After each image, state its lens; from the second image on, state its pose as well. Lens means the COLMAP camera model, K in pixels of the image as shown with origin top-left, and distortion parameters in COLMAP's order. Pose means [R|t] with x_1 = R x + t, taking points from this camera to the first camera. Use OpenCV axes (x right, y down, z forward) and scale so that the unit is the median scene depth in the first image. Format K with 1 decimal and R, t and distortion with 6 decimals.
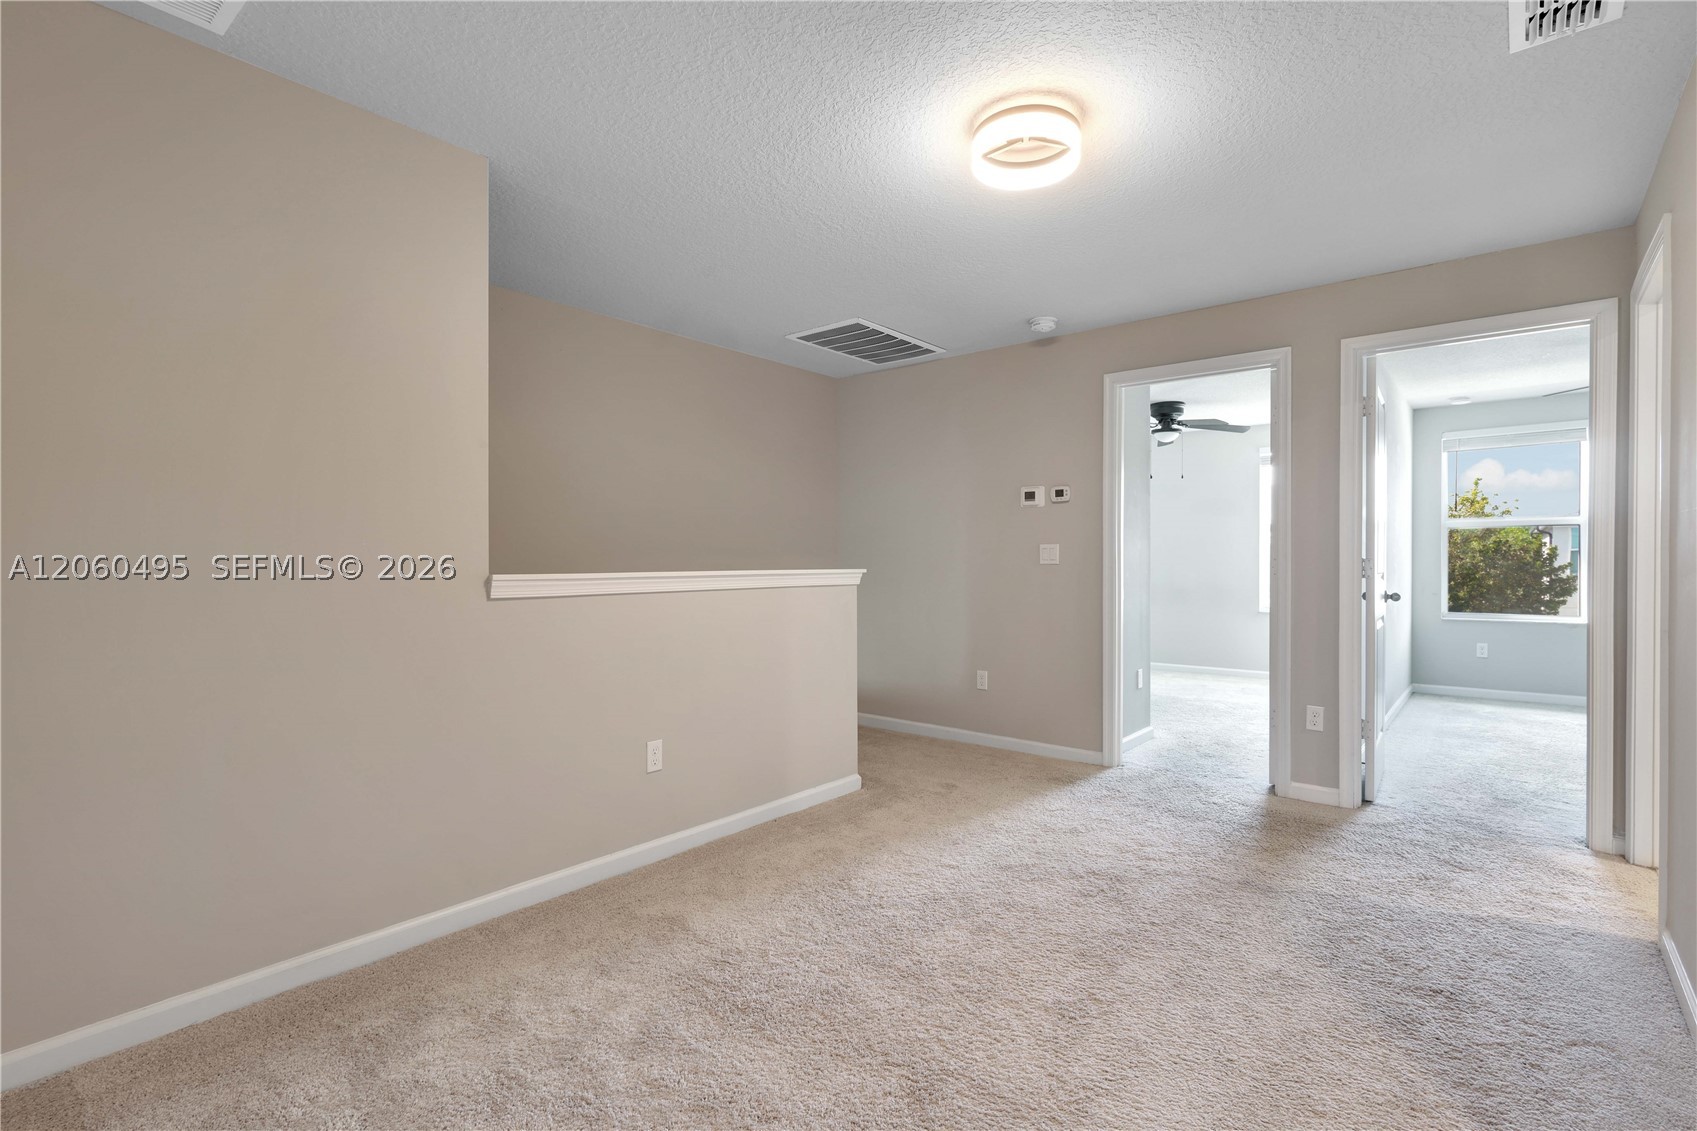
lens RADIAL K [[802.1, 0, 846.3], [0, 802.1, 558.8], [0, 0, 1]] dist [0.001423, -0.000044]
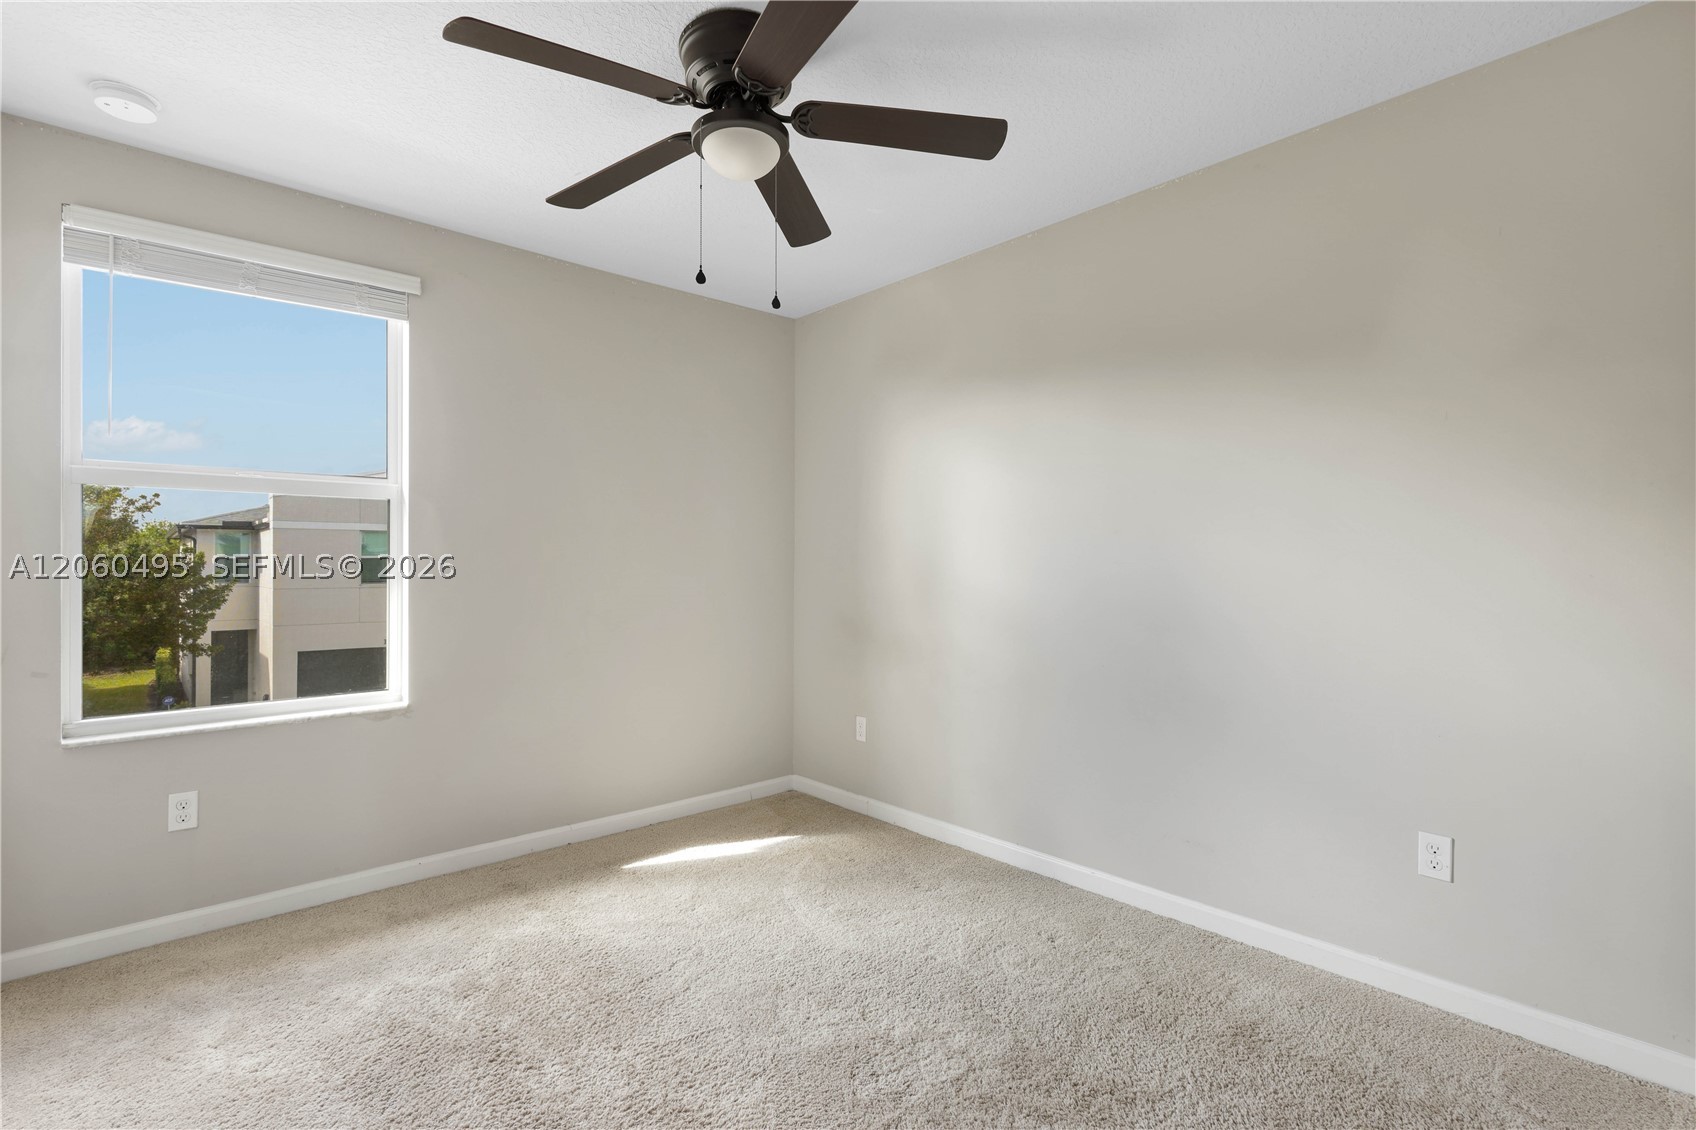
lens RADIAL K [[790.3, 0, 848.0], [0, 790.3, 565.0], [0, 0, 1]] dist [0.002523, -0.000145]
pose [[0.145865, 0.000331, 0.989304, 0.131807], [0.001482, 0.999999, -0.000553, -0.000791], [-0.989303, 0.001547, 0.145864, 0.178914]]
